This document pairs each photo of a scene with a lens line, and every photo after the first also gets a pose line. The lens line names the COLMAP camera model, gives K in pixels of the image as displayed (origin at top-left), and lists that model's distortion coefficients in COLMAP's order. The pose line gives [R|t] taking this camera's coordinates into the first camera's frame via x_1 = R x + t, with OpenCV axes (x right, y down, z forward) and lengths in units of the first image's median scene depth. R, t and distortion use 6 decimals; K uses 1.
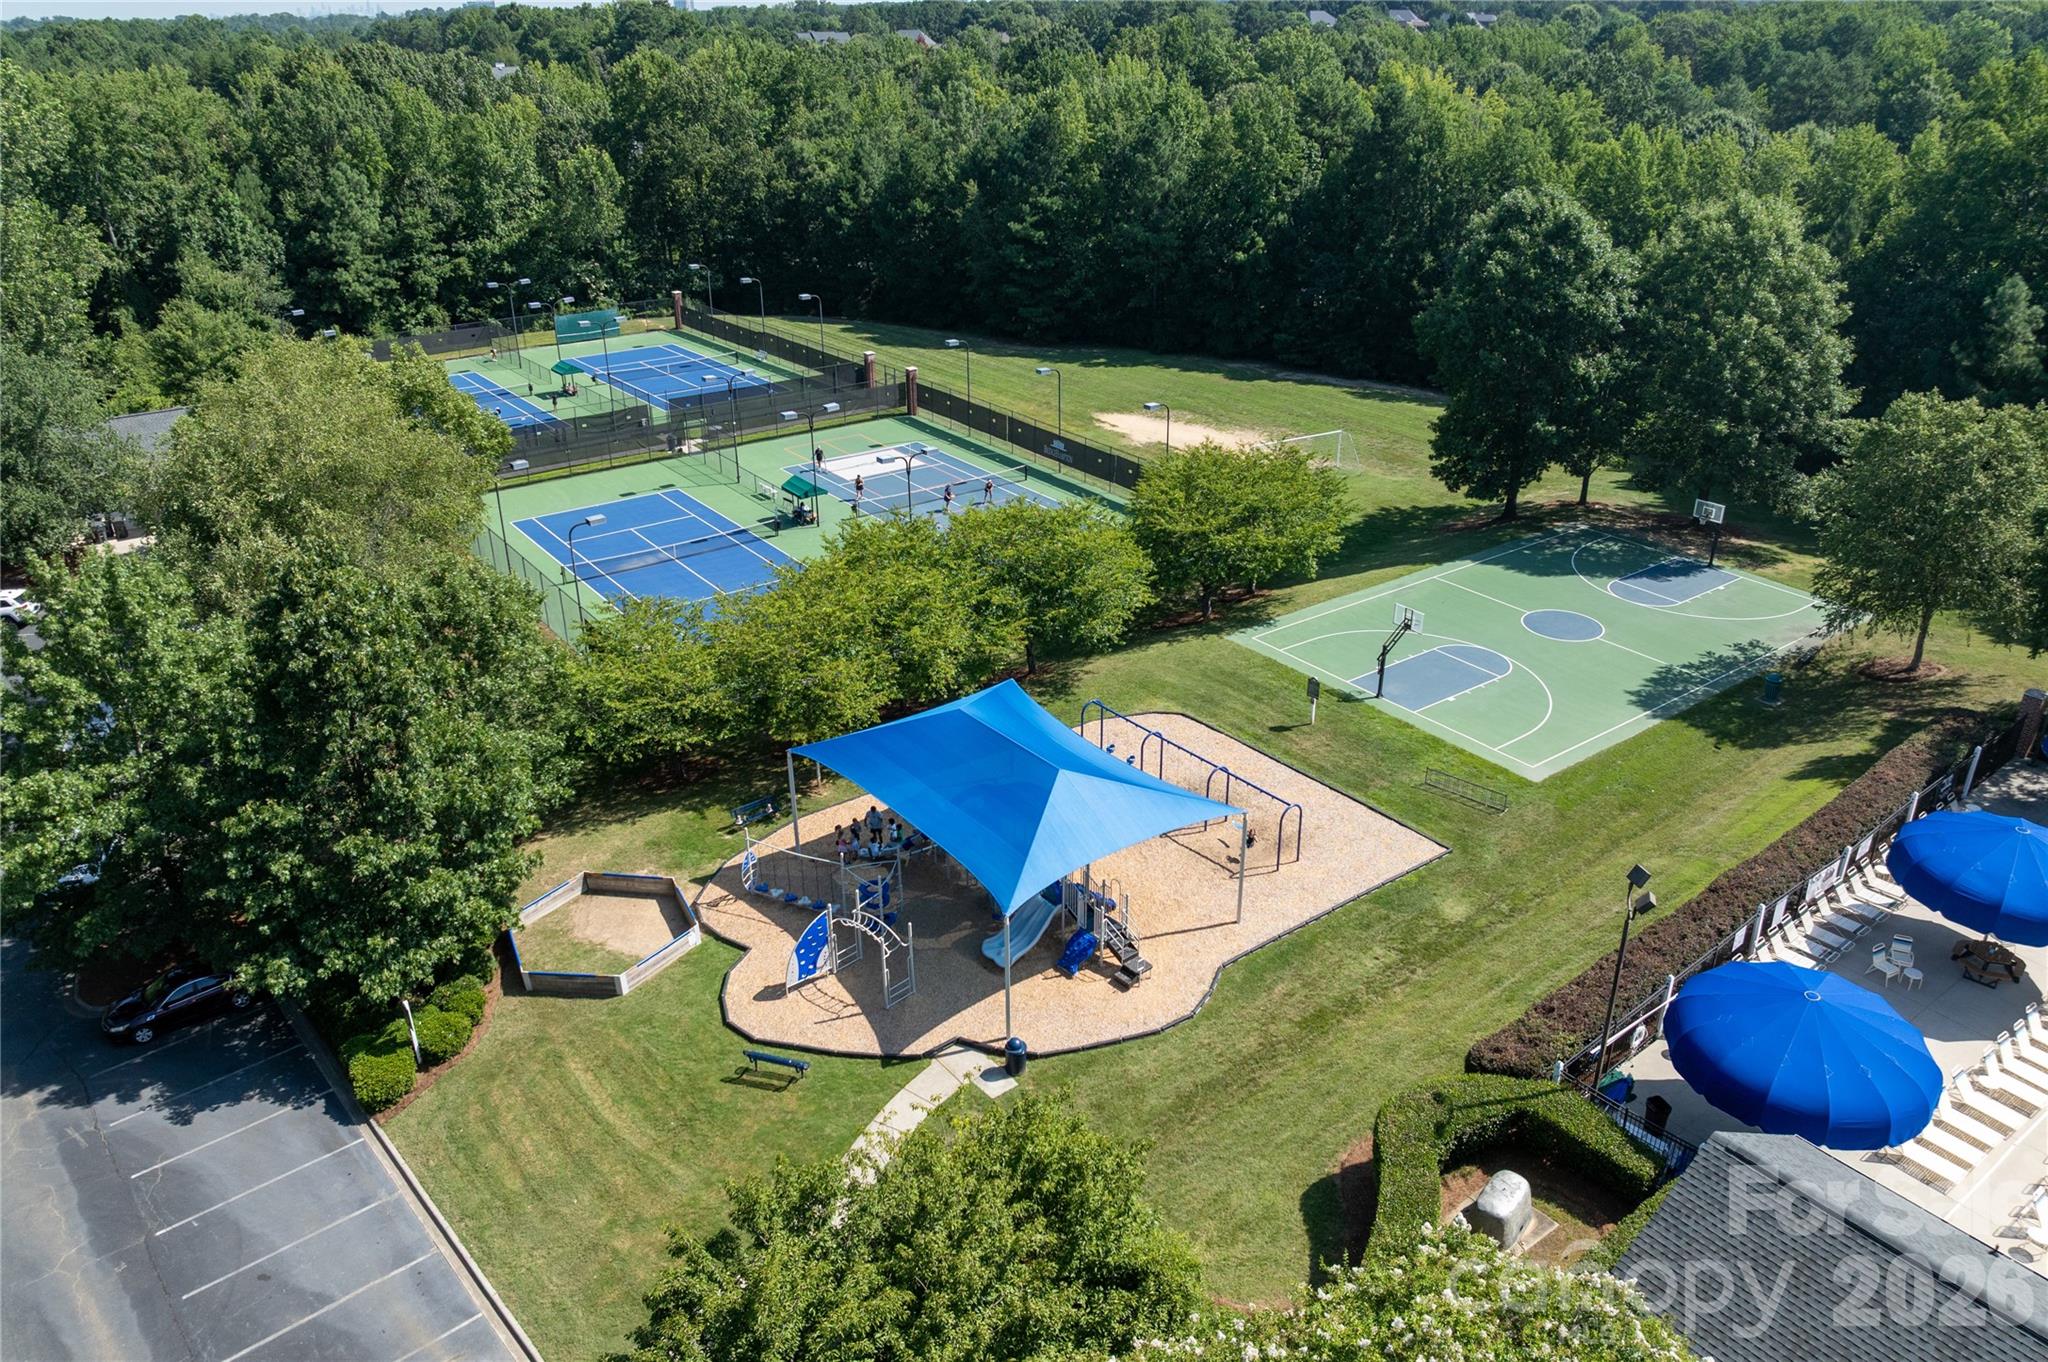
lens RADIAL K [[1468.7, 0, 1026.3], [0, 1468.7, 667.1], [0, 0, 1]] dist [-0.078949, 0.058174]
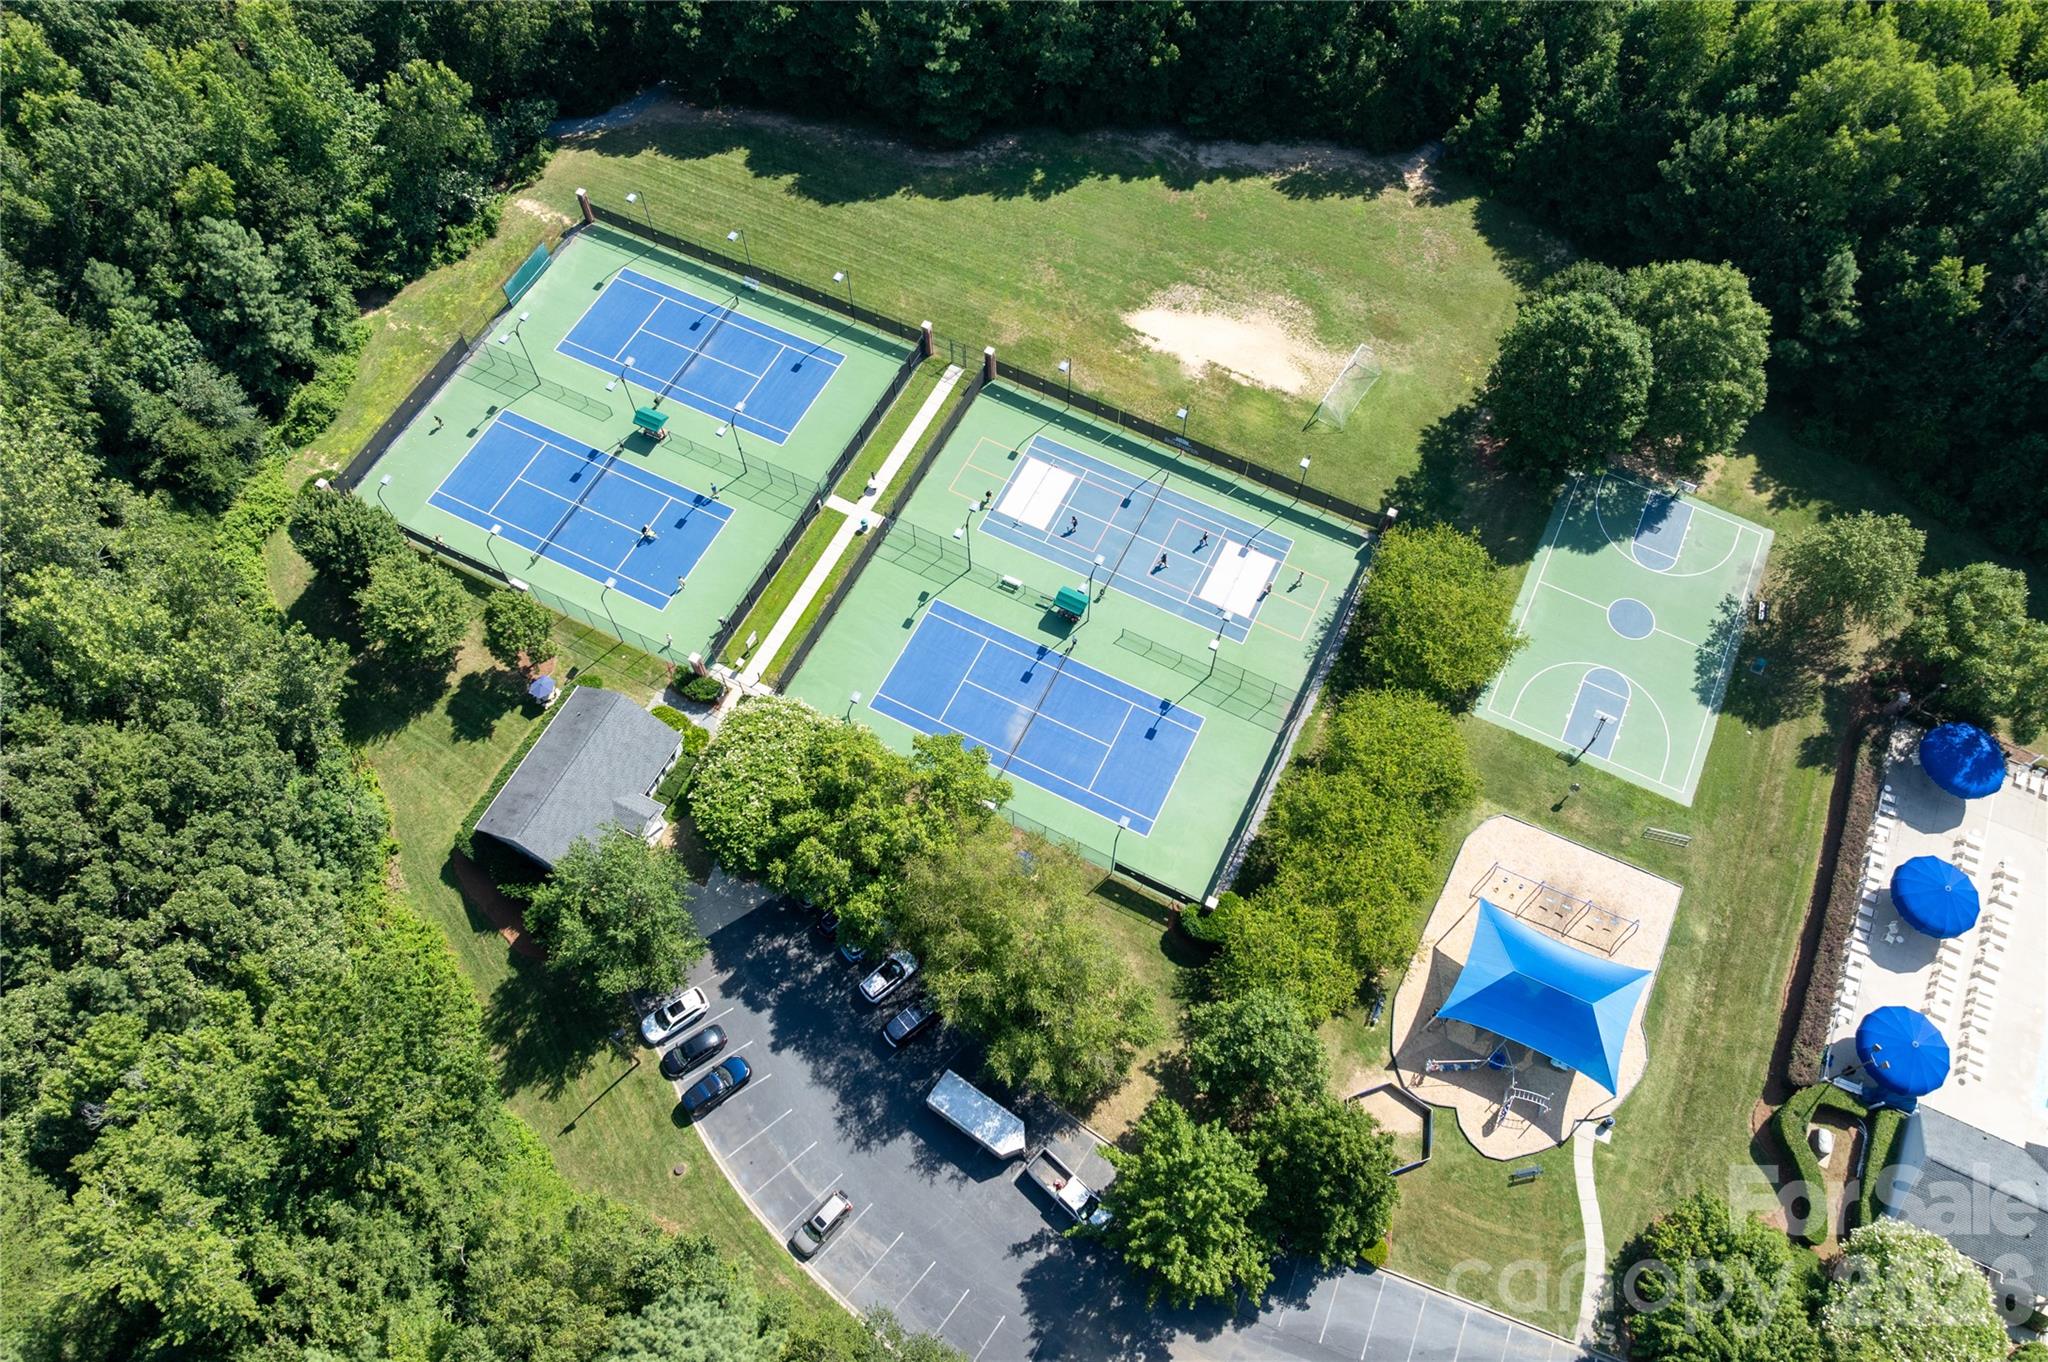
lens RADIAL K [[1468.7, 0, 1026.3], [0, 1468.7, 667.1], [0, 0, 1]] dist [-0.078949, 0.058174]
pose [[0.890807, -0.402282, 0.211264, -0.688227], [0.187612, 0.749101, 0.635334, -1.289189], [-0.413842, -0.526324, 0.742778, 0.012646]]
